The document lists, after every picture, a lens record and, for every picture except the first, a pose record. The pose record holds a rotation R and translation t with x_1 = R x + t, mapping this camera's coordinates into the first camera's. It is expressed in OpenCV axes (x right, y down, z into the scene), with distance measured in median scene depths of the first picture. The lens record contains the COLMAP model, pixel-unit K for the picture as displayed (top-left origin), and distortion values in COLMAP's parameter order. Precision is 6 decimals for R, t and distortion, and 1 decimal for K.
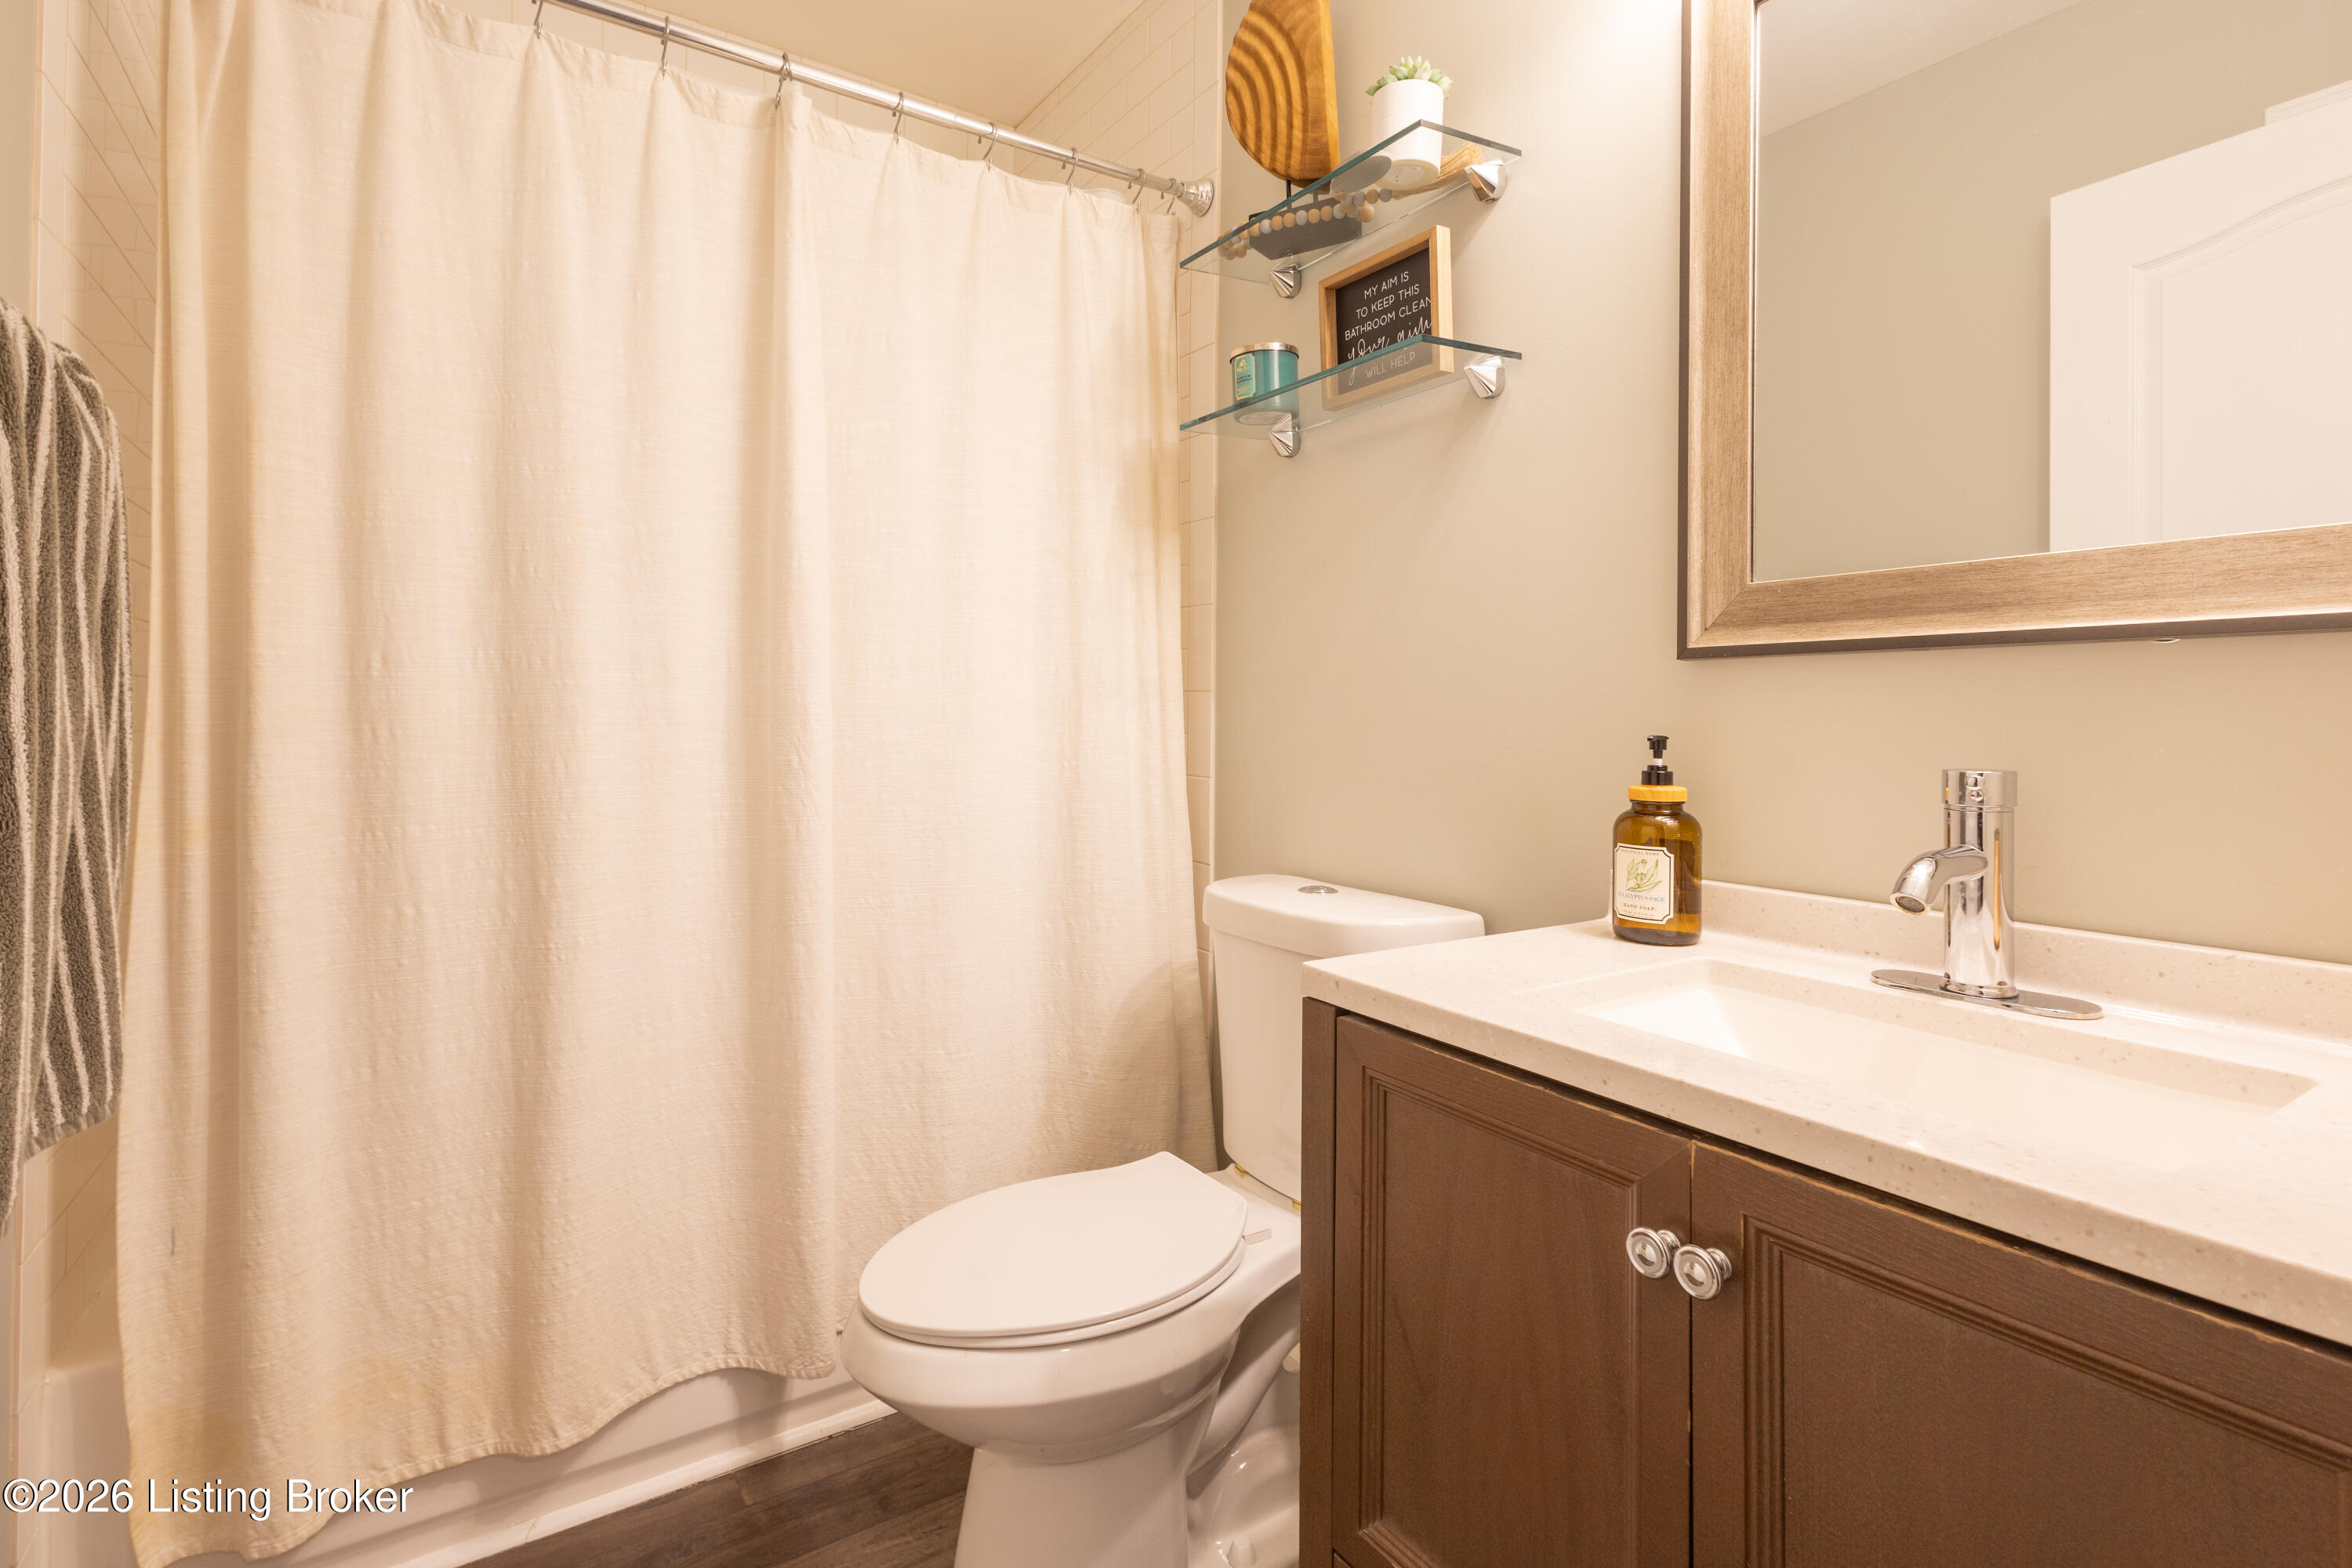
lens RADIAL K [[1126.4, 0, 1194.9], [0, 1126.4, 723.0], [0, 0, 1]] dist [0.017025, -0.003931]
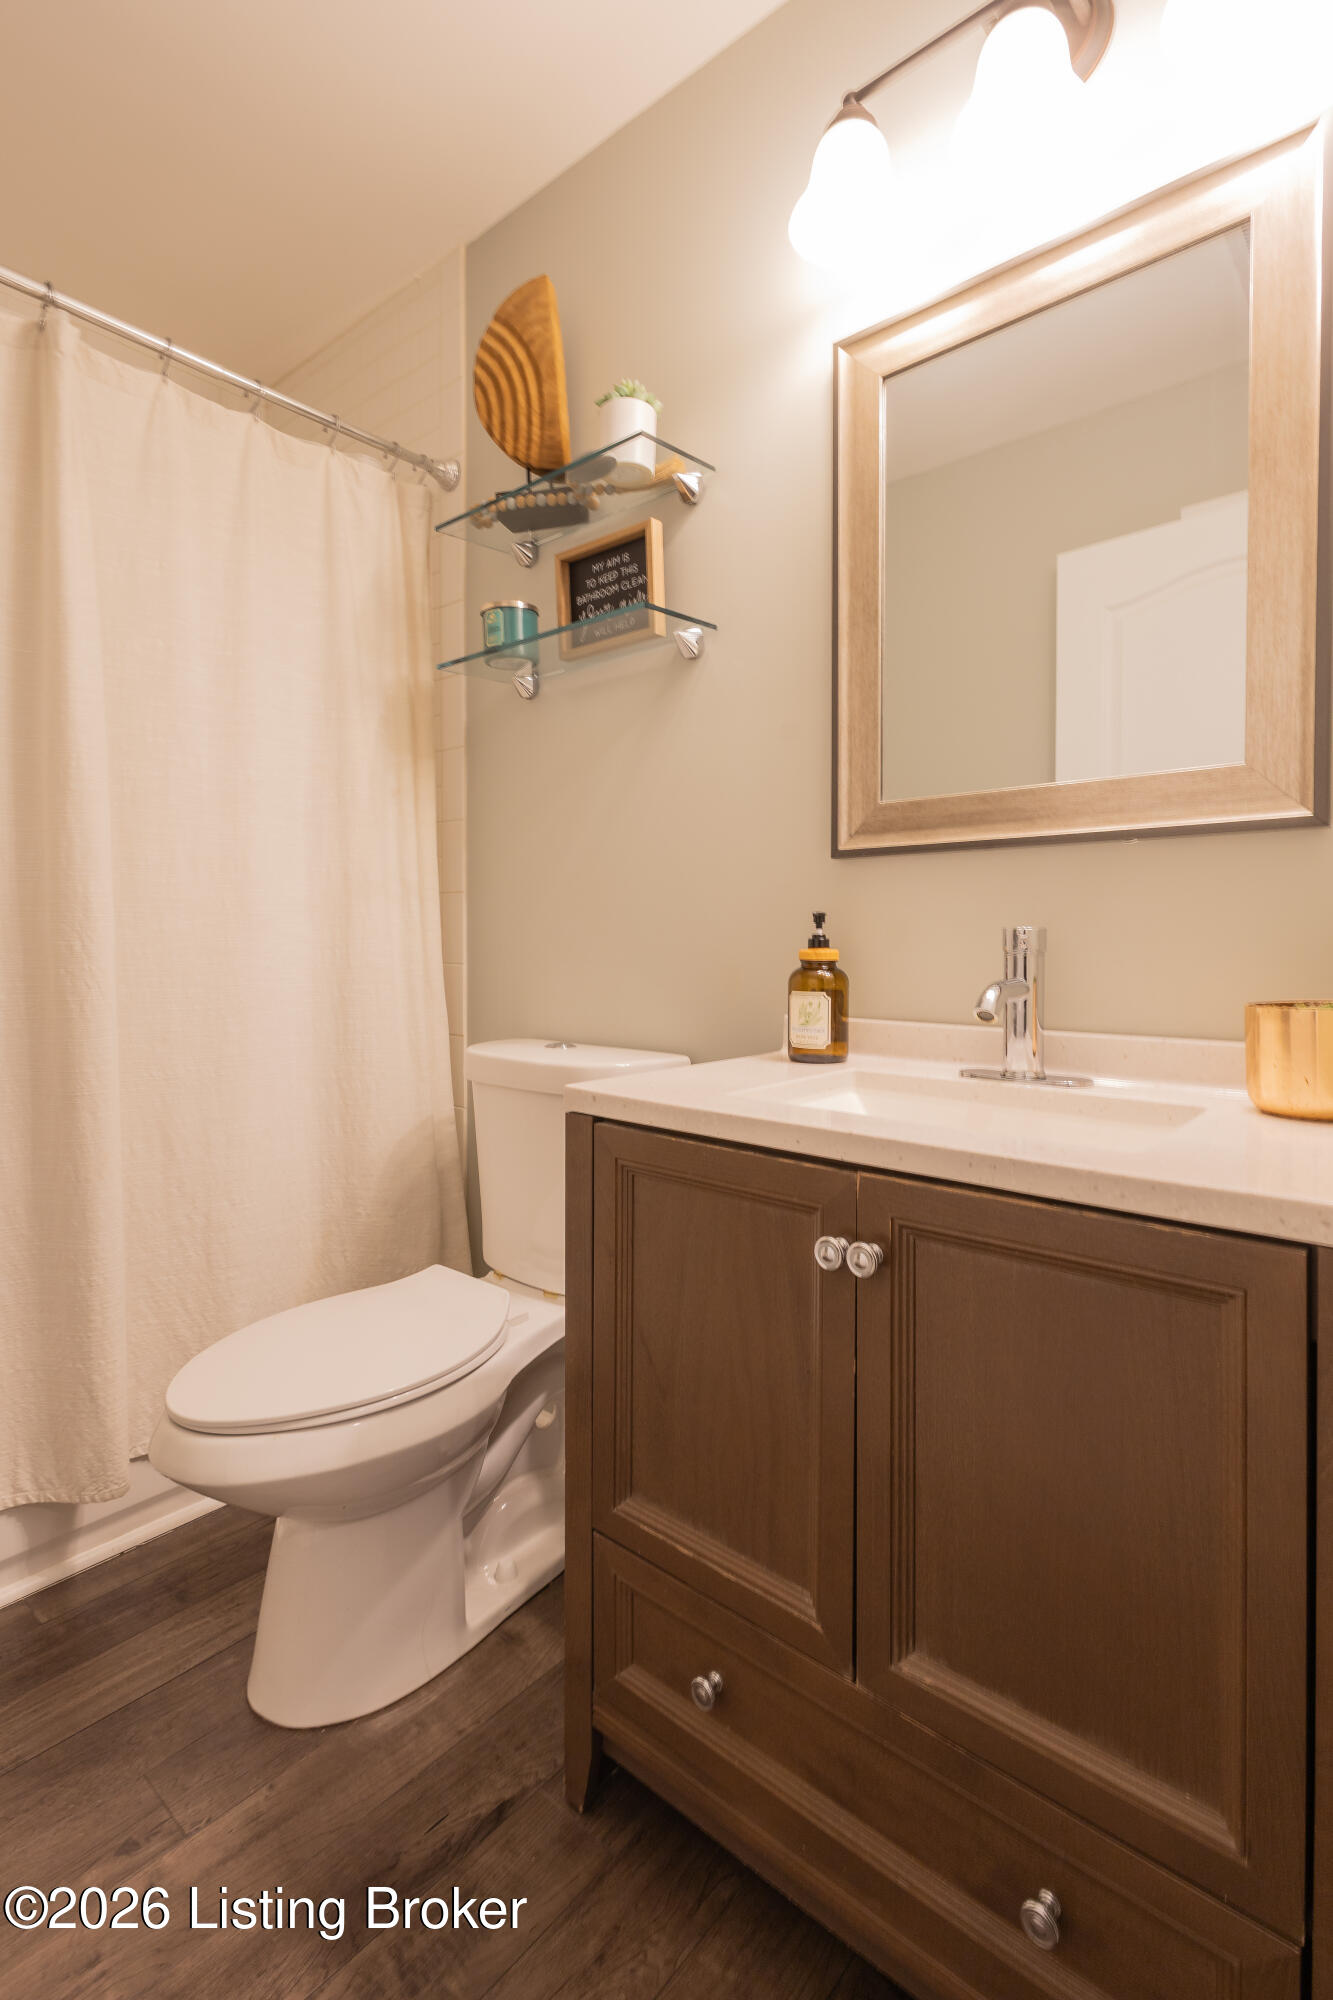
lens RADIAL K [[957.8, 0, 666.7], [0, 957.8, 986.2], [0, 0, 1]] dist [0.017025, -0.003931]
pose [[0.962009, -0.010033, 0.272835, -0.070180], [0.003509, 0.999696, 0.024392, 0.059277], [-0.272997, -0.022508, 0.961752, -0.055255]]
